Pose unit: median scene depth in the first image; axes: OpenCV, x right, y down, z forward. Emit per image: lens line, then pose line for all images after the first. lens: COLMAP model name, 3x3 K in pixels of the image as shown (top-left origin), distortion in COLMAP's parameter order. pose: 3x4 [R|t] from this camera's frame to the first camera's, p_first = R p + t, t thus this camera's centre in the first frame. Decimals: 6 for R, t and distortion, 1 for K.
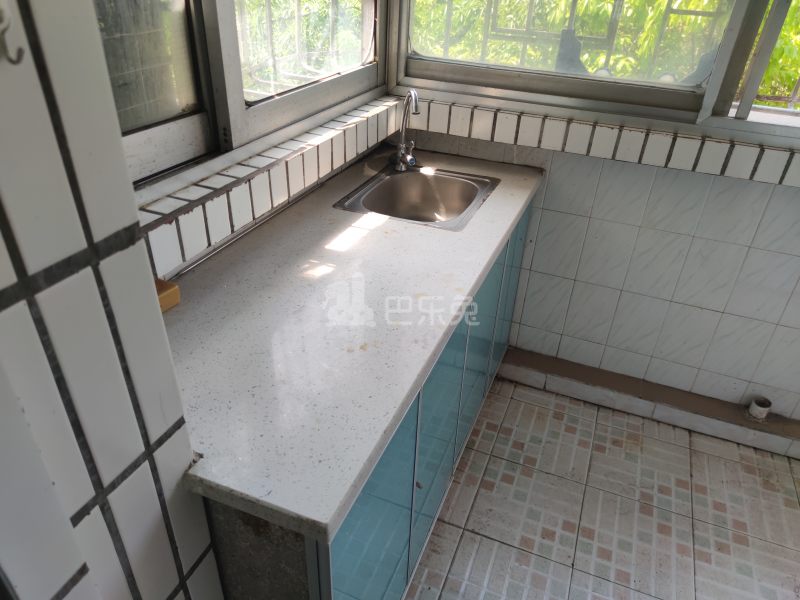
lens RADIAL K [[567.2, 0, 400.0], [0, 567.2, 300.0], [0, 0, 1]] dist [0.072466, -0.073017]
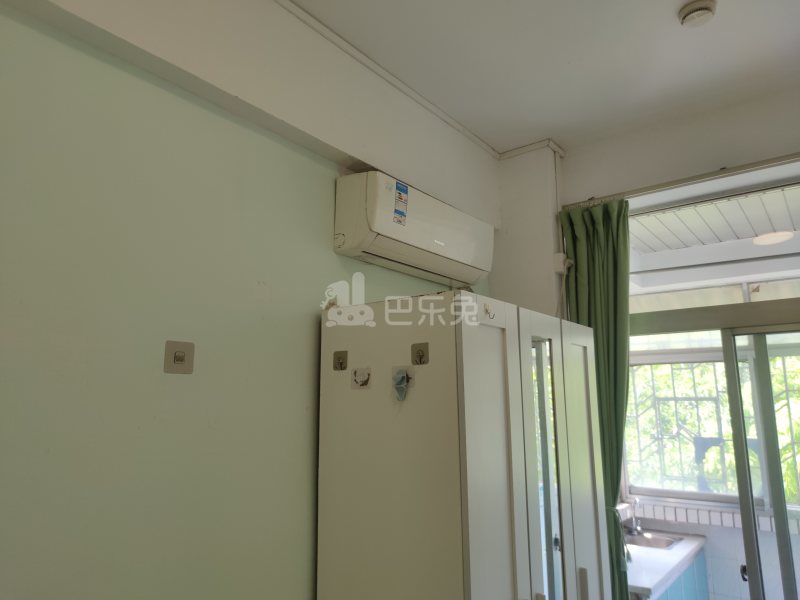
lens RADIAL K [[567.2, 0, 400.0], [0, 567.2, 300.0], [0, 0, 1]] dist [0.072466, -0.073017]
pose [[0.966115, -0.093221, -0.240690, -0.265805], [-0.094566, 0.739825, -0.666121, 0.701646], [0.240165, 0.666310, 0.705940, -1.469235]]
